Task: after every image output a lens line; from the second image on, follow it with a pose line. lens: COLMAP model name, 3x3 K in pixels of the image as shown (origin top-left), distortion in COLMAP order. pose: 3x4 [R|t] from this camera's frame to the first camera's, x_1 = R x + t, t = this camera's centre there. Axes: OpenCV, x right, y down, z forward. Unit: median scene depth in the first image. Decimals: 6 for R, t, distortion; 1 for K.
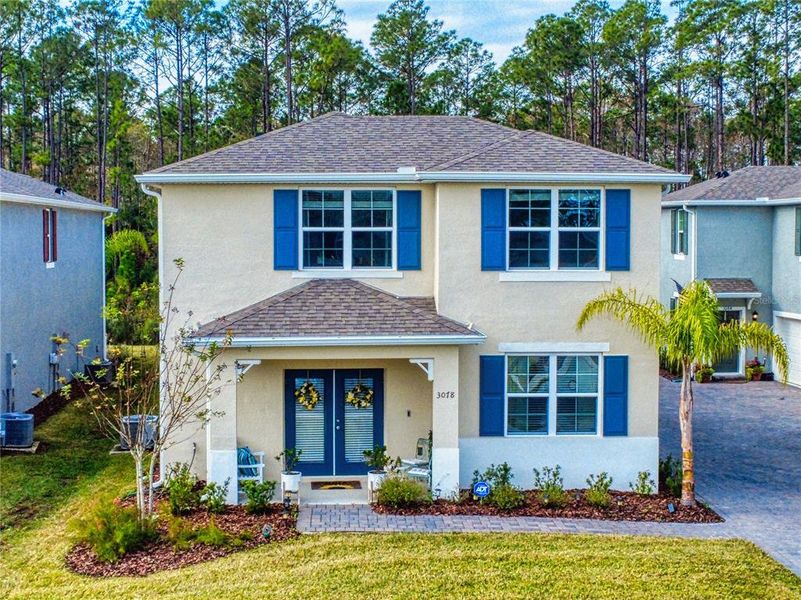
lens RADIAL K [[1264.8, 0, 400.5], [0, 1264.8, 300.0], [0, 0, 1]] dist [0.015701, 0.002809]
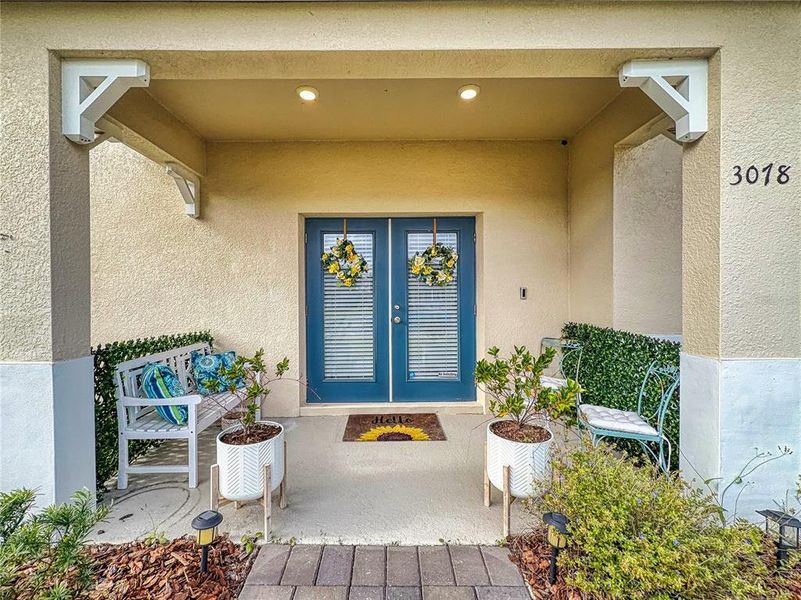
lens RADIAL K [[331.9, 0, 392.5], [0, 331.9, 301.2], [0, 0, 1]] dist [-0.000478, -0.000022]
pose [[0.997852, -0.006124, -0.065221, -0.044231], [0.003116, 0.998931, -0.046120, 0.106153], [0.065434, 0.045818, 0.996804, 0.903192]]
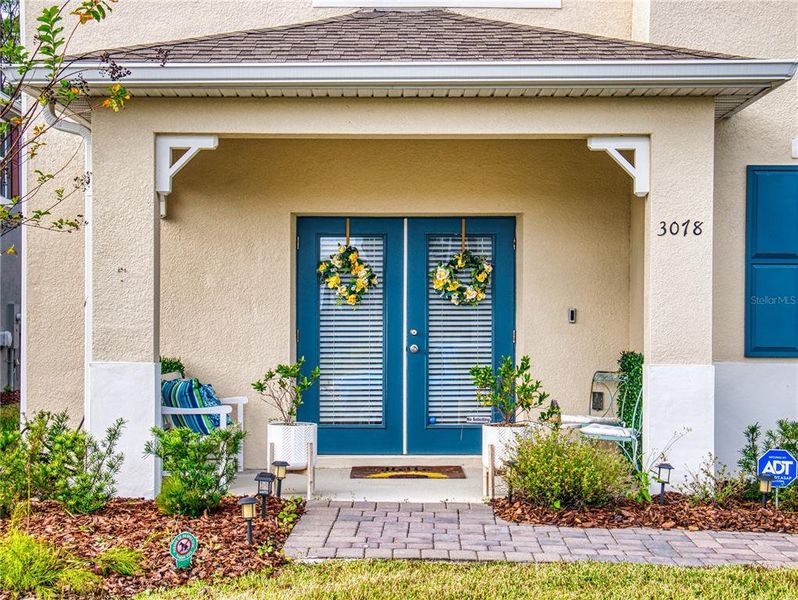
lens RADIAL K [[1209.9, 0, 422.6], [0, 1209.9, 342.4], [0, 0, 1]] dist [0.106036, -0.010126]
pose [[0.998007, 0.002494, -0.063054, -0.020374], [-0.005425, 0.998910, -0.046366, 0.126750], [0.062870, 0.046616, 0.996932, 0.607601]]
